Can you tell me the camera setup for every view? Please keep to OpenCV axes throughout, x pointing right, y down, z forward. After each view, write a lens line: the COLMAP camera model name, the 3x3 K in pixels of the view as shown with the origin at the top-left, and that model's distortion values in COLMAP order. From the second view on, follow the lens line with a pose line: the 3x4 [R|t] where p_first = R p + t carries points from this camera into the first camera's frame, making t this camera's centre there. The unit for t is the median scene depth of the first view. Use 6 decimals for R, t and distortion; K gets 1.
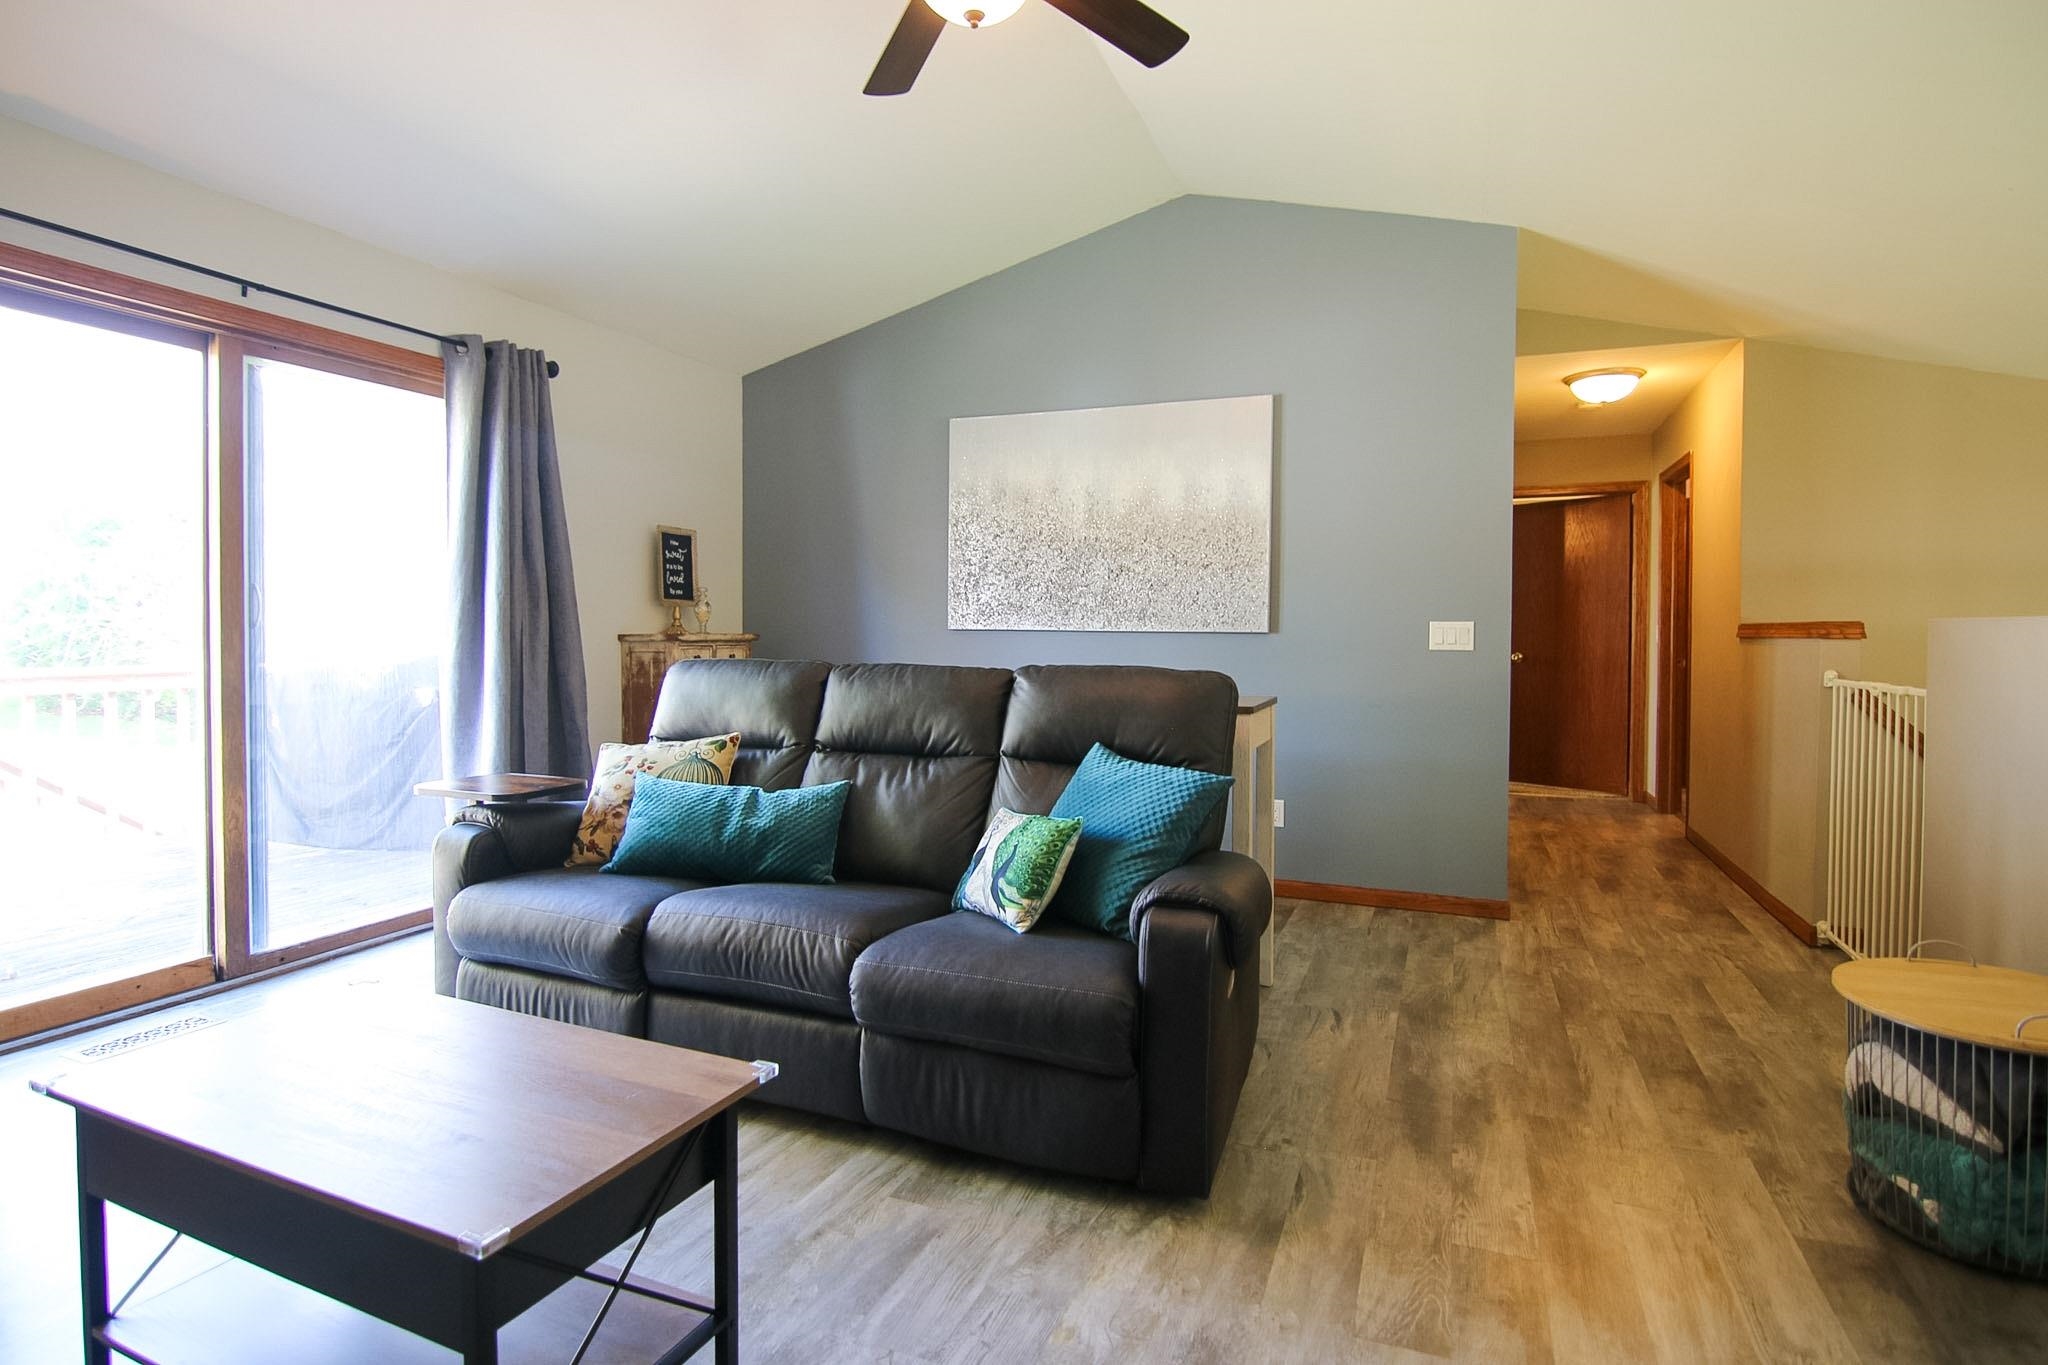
lens RADIAL K [[1041.1, 0, 1024.6], [0, 1041.1, 666.7], [0, 0, 1]] dist [-0.006549, -0.009864]
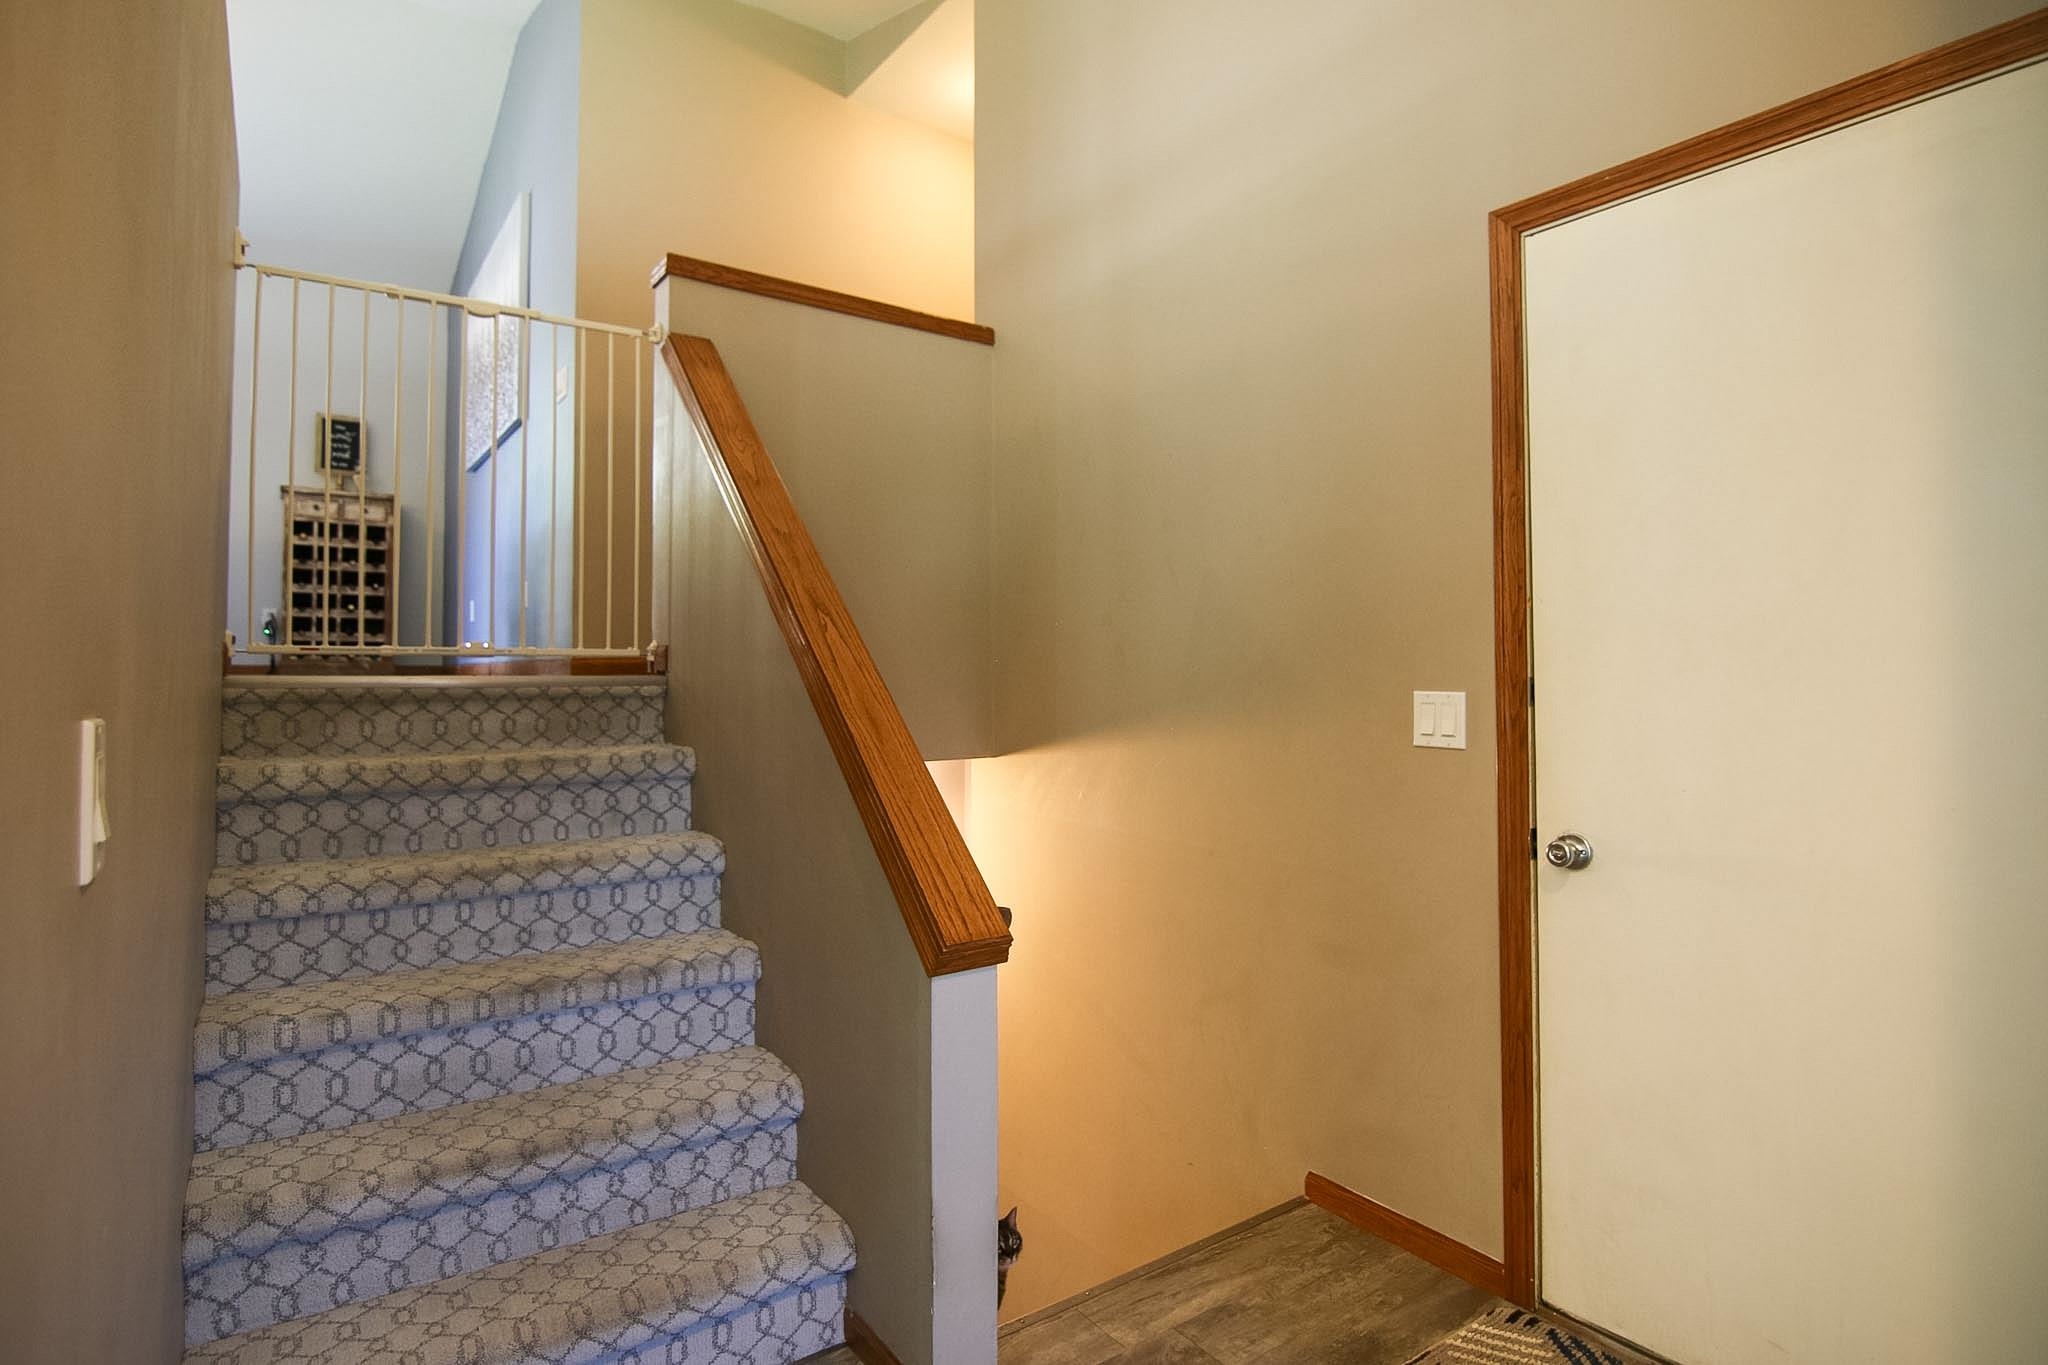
lens RADIAL K [[1041.1, 0, 1023.9], [0, 1041.1, 676.3], [0, 0, 1]] dist [-0.006549, -0.009864]
pose [[0.855078, 0.013333, -0.518327, 1.718930], [-0.032863, 0.999053, -0.028515, 0.324646], [0.517456, 0.041417, 0.854707, 0.525269]]
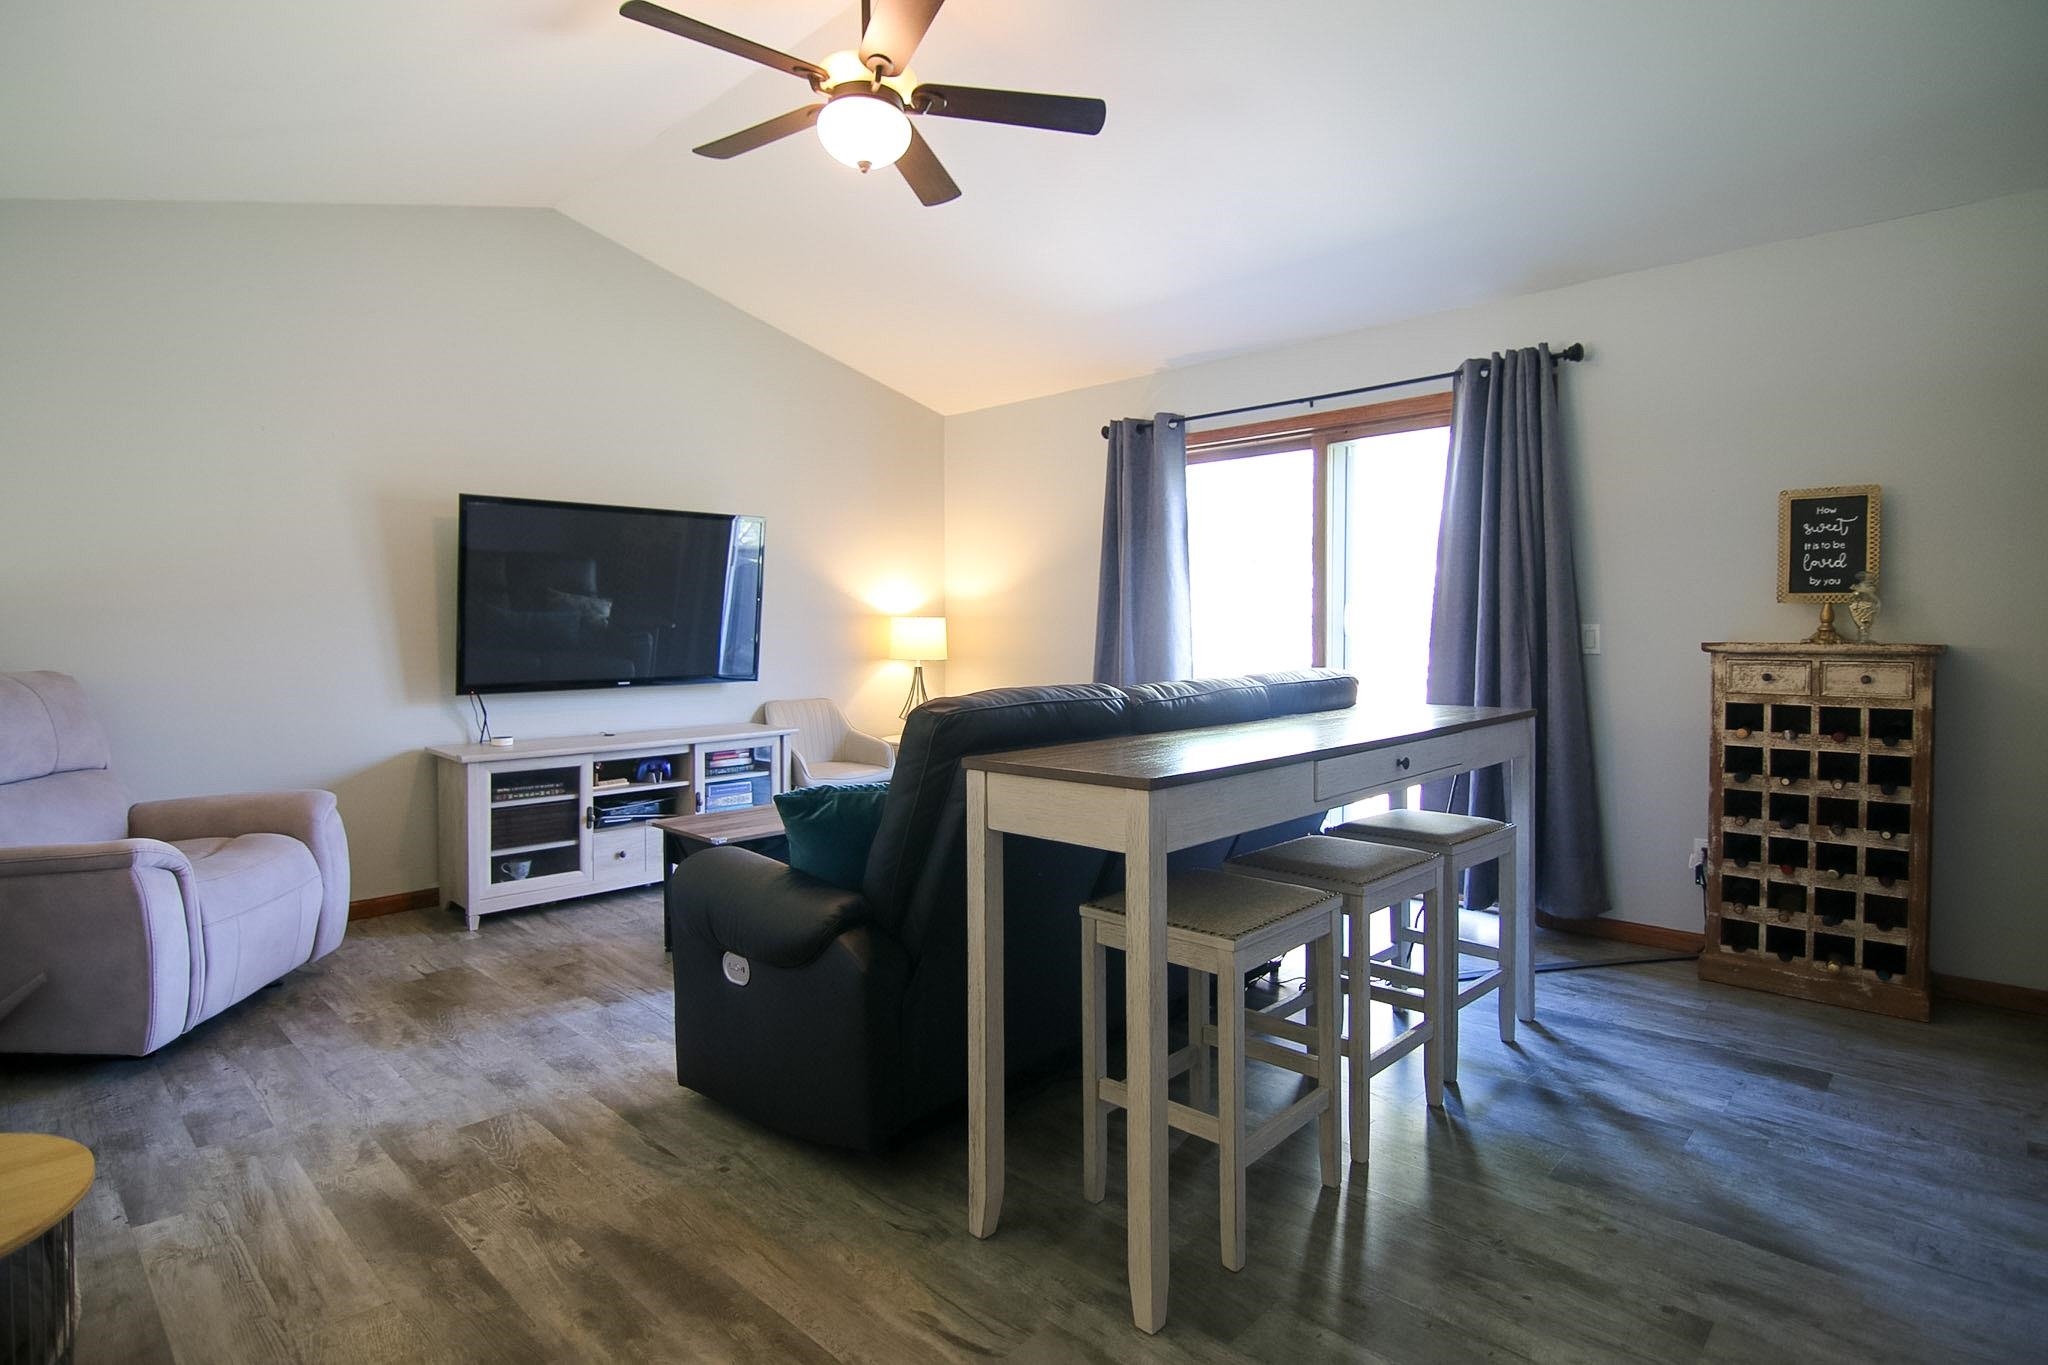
lens RADIAL K [[1041.1, 0, 1018.3], [0, 1041.1, 667.5], [0, 0, 1]] dist [-0.006549, -0.009864]
pose [[-0.366630, 0.030409, -0.929870, 0.776114], [-0.028112, 0.998647, 0.043742, -0.047552], [0.929942, 0.042177, -0.365279, 1.185427]]
